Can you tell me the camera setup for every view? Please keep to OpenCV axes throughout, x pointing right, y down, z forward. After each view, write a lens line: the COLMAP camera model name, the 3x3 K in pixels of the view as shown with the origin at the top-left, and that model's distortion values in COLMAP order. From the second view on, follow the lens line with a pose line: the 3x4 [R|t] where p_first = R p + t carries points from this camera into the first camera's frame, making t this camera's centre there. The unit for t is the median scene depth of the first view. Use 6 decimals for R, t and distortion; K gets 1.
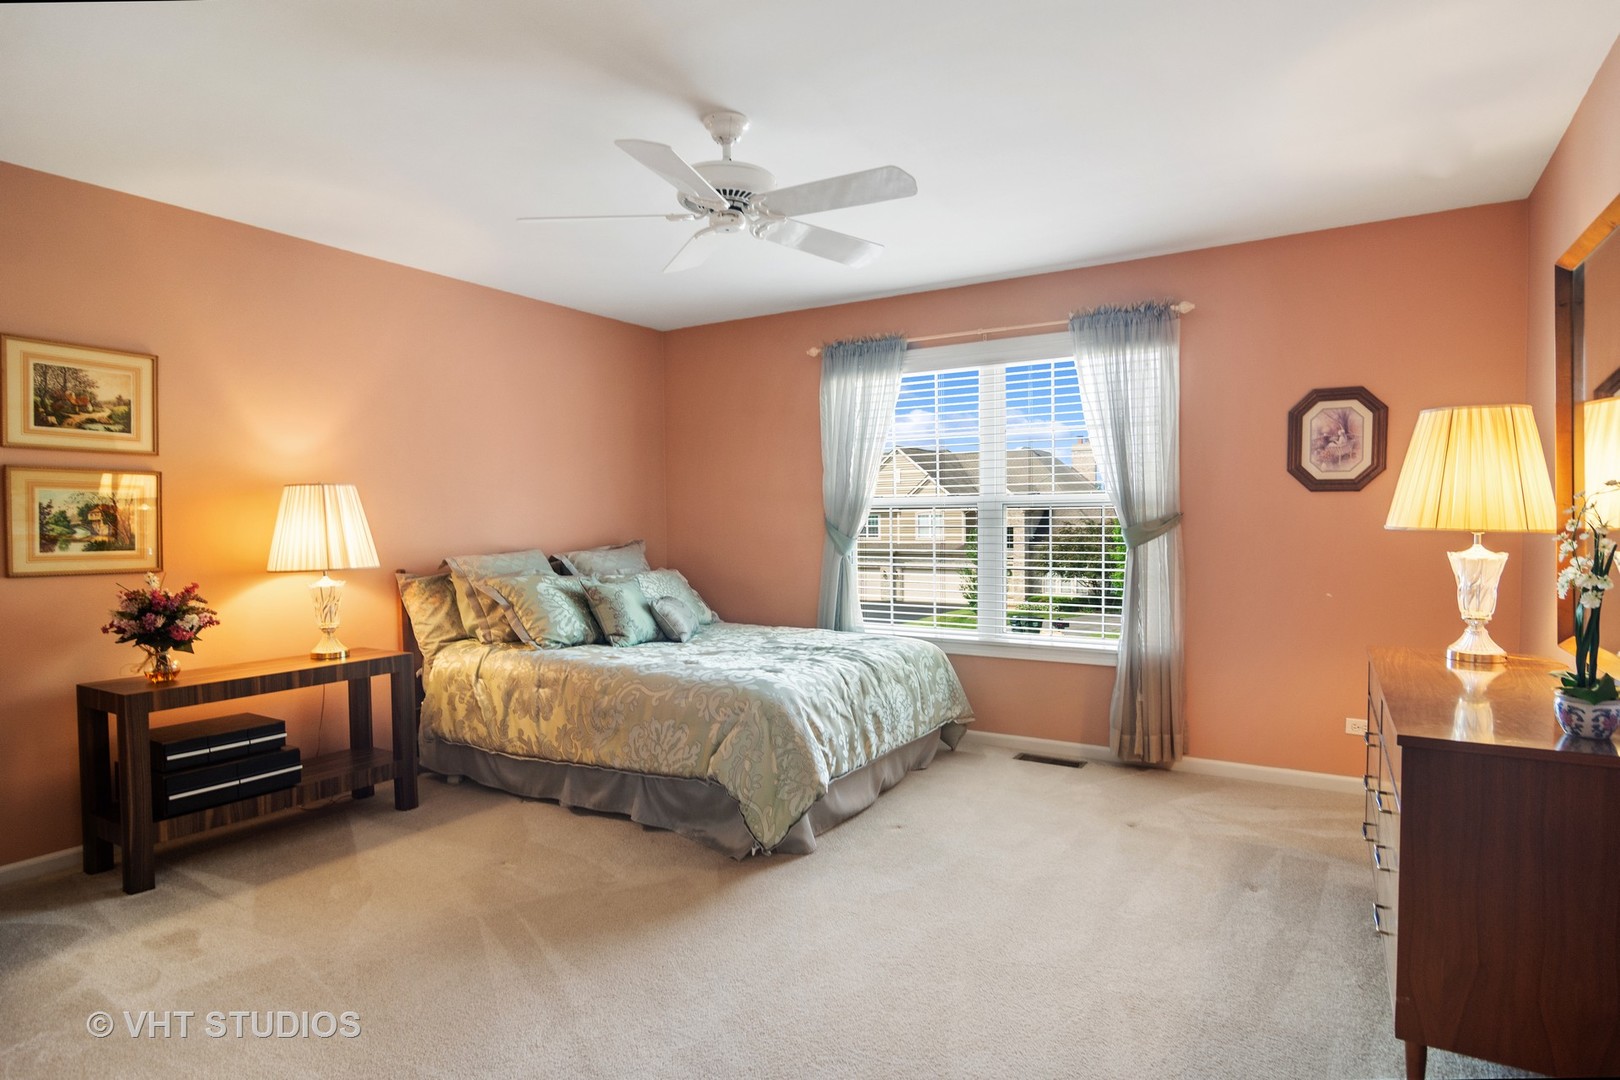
lens RADIAL K [[889.5, 0, 811.4], [0, 889.5, 545.1], [0, 0, 1]] dist [0.000145, -0.002883]
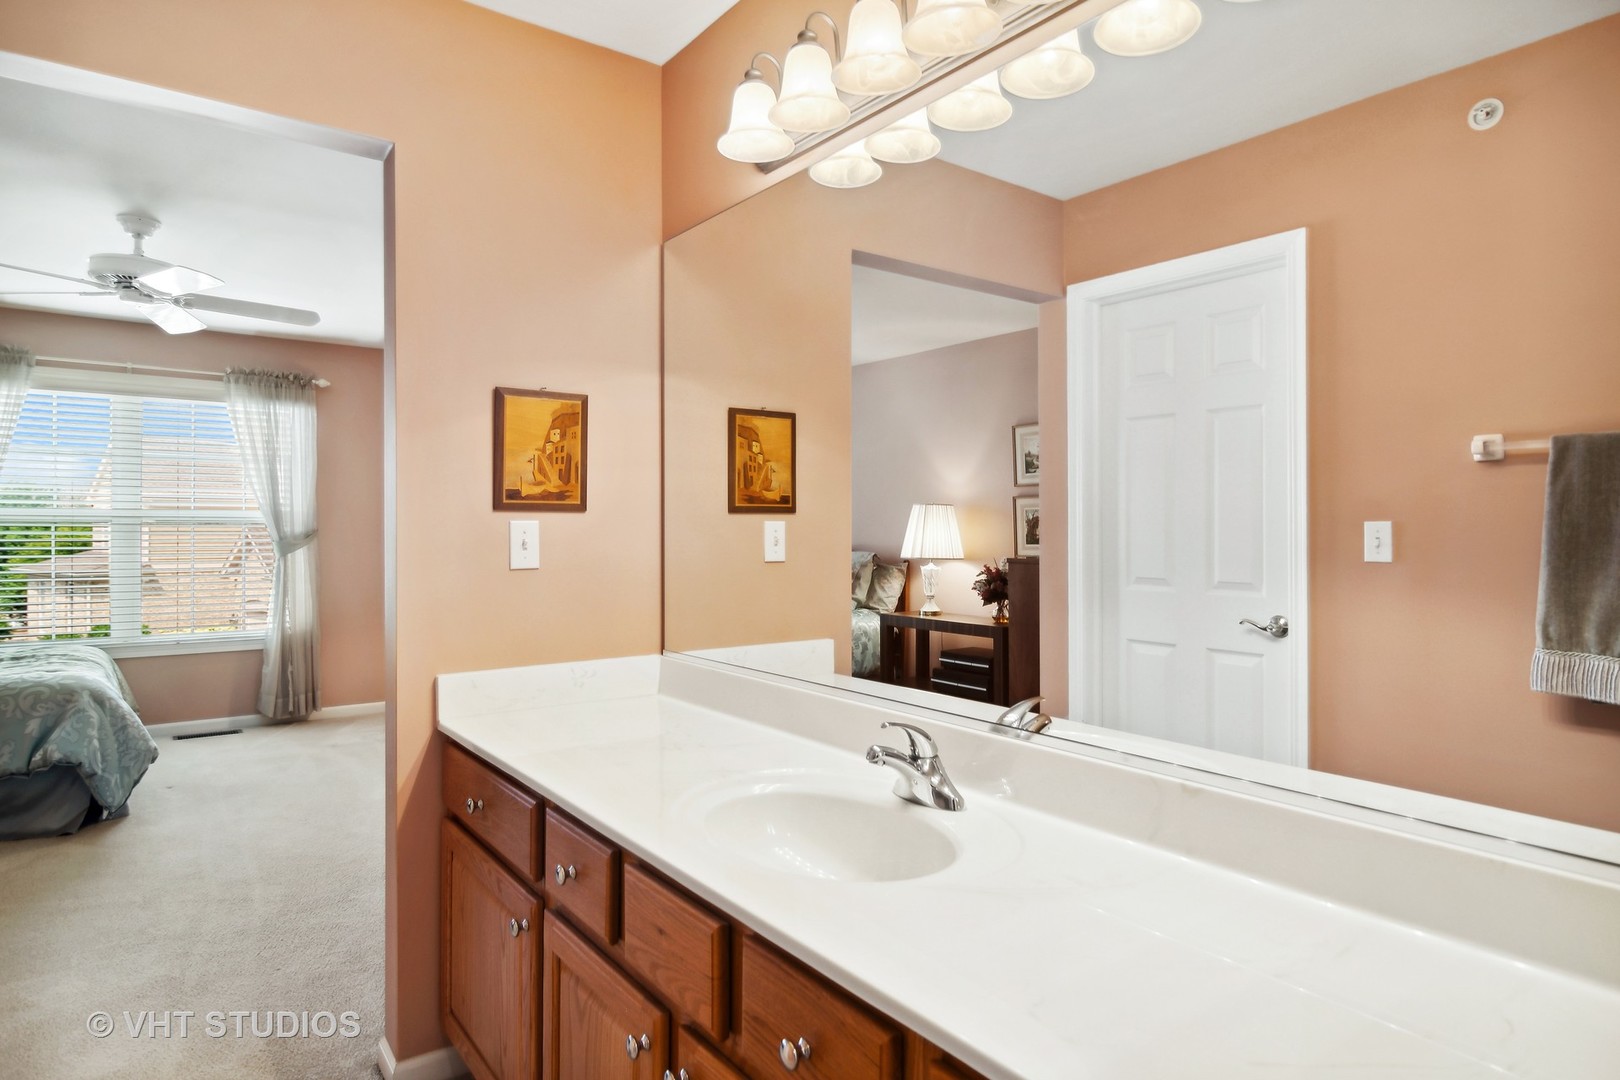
lens RADIAL K [[889.5, 0, 809.6], [0, 889.5, 537.8], [0, 0, 1]] dist [0.000145, -0.002883]
pose [[0.381060, 0.002695, 0.924547, -0.563146], [0.020906, 0.999715, -0.011531, 0.007896], [-0.924314, 0.023722, 0.380895, -0.225691]]
